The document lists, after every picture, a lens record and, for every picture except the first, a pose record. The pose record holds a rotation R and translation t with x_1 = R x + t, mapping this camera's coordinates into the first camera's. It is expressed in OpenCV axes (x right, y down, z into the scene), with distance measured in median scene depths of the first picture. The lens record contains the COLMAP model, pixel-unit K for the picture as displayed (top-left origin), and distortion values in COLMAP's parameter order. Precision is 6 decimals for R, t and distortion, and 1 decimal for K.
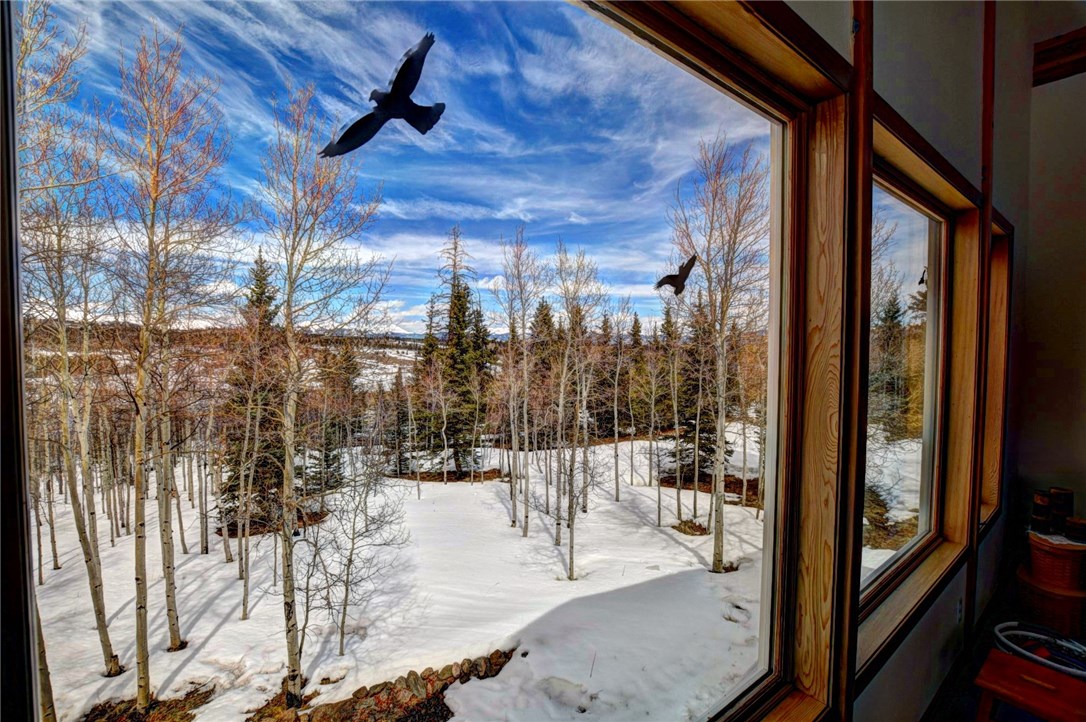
lens RADIAL K [[495.4, 0, 543.5], [0, 495.4, 348.4], [0, 0, 1]] dist [-0.038614, 0.006976]
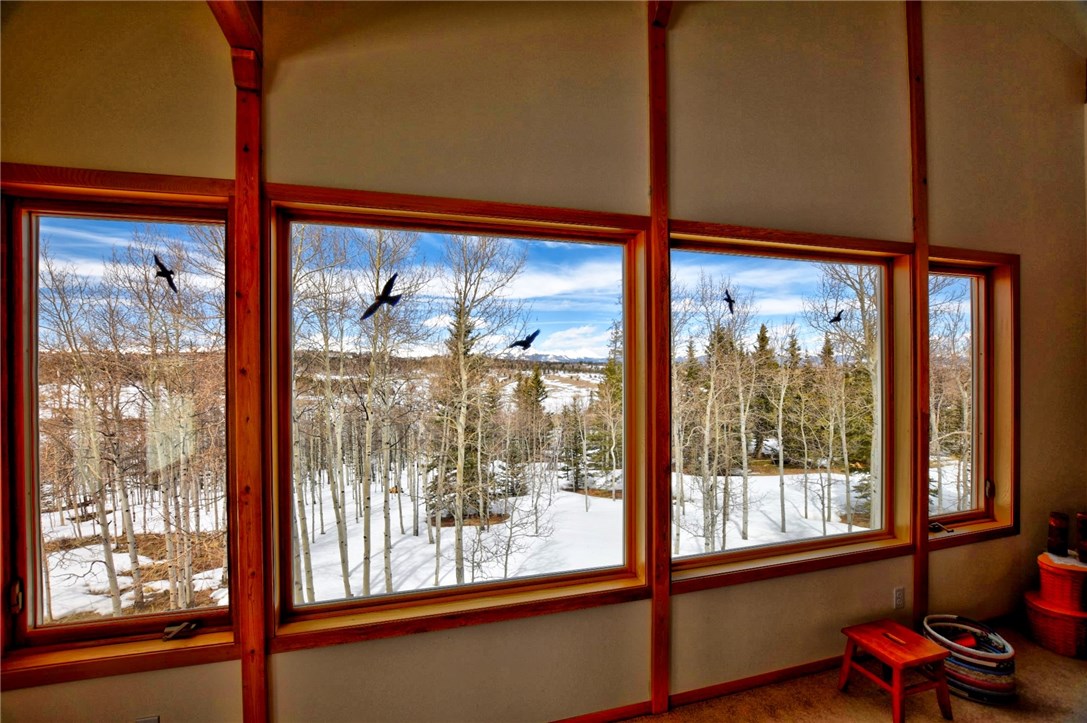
lens RADIAL K [[495.8, 0, 544.0], [0, 495.8, 348.9], [0, 0, 1]] dist [-0.038614, 0.006976]
pose [[0.927569, -0.020332, -0.373099, 0.092999], [0.002624, 0.998848, -0.047908, -0.000769], [0.373644, 0.043459, 0.926554, -0.078645]]
